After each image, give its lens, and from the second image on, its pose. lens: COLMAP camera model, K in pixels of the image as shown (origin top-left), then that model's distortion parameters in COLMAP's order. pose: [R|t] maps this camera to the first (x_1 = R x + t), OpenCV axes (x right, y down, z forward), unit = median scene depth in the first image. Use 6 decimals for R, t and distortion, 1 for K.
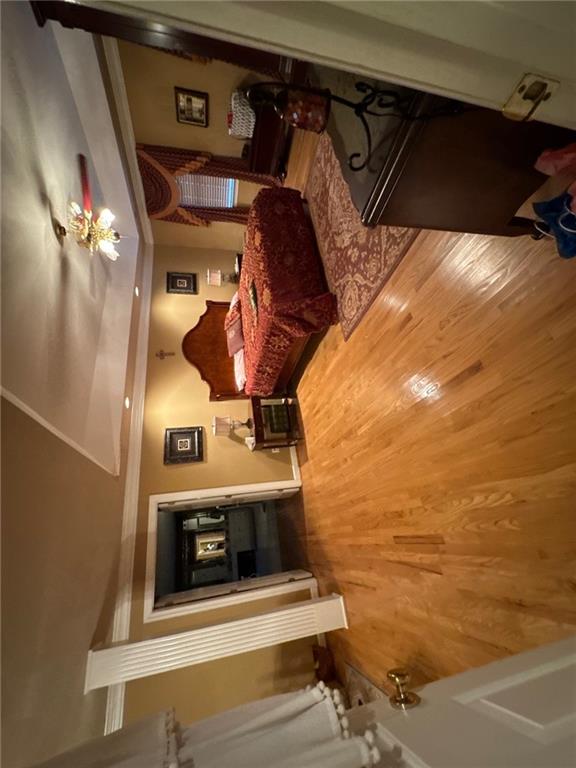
lens RADIAL K [[307.4, 0, 287.7], [0, 307.4, 383.8], [0, 0, 1]] dist [-0.003847, -0.000333]
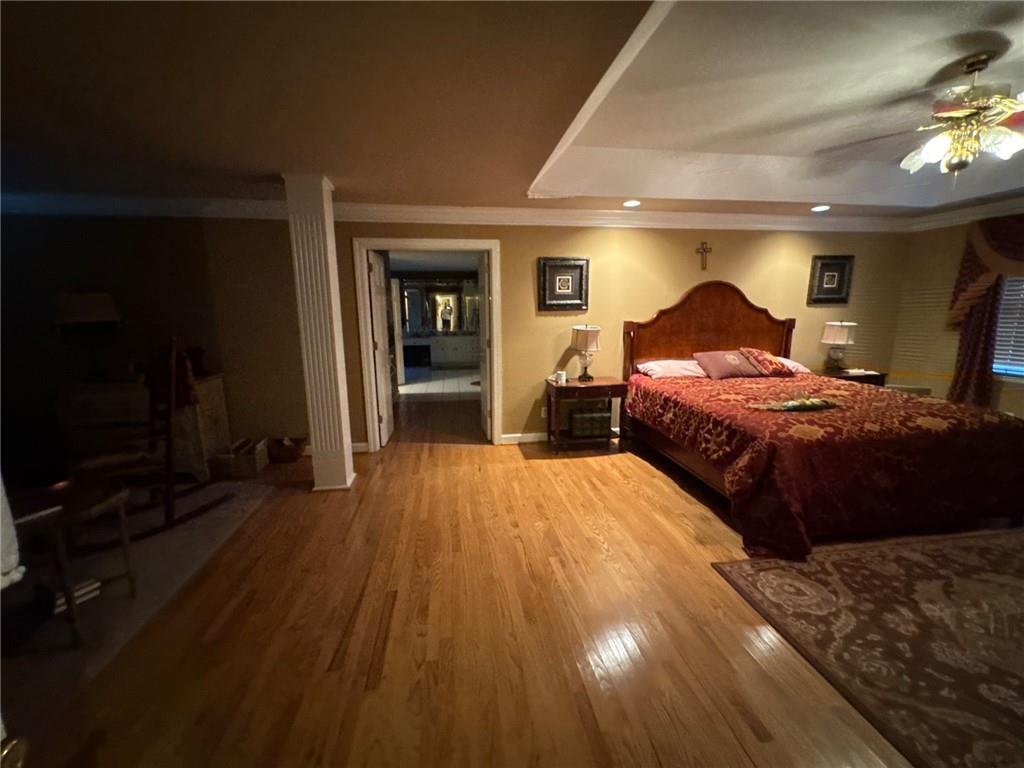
lens RADIAL K [[409.8, 0, 511.9], [0, 409.8, 383.3], [0, 0, 1]] dist [-0.003847, -0.000333]
pose [[-0.098147, 0.993381, -0.059683, -0.044901], [-0.948826, -0.075319, 0.306685, 0.005337], [0.300160, 0.086729, 0.949938, 0.090034]]
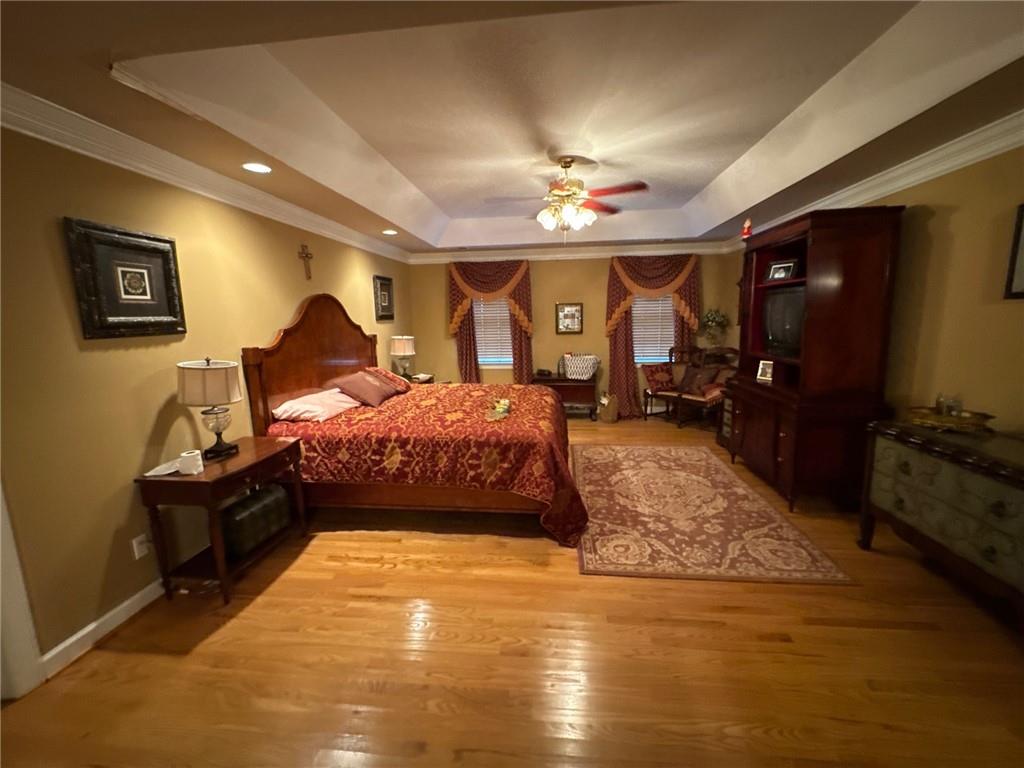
lens RADIAL K [[409.8, 0, 510.7], [0, 409.8, 385.2], [0, 0, 1]] dist [-0.003847, -0.000333]
pose [[0.221462, 0.975165, -0.002808, -0.129722], [-0.546118, 0.121638, -0.828830, 0.370871], [-0.807904, 0.185088, 0.559494, 0.416356]]
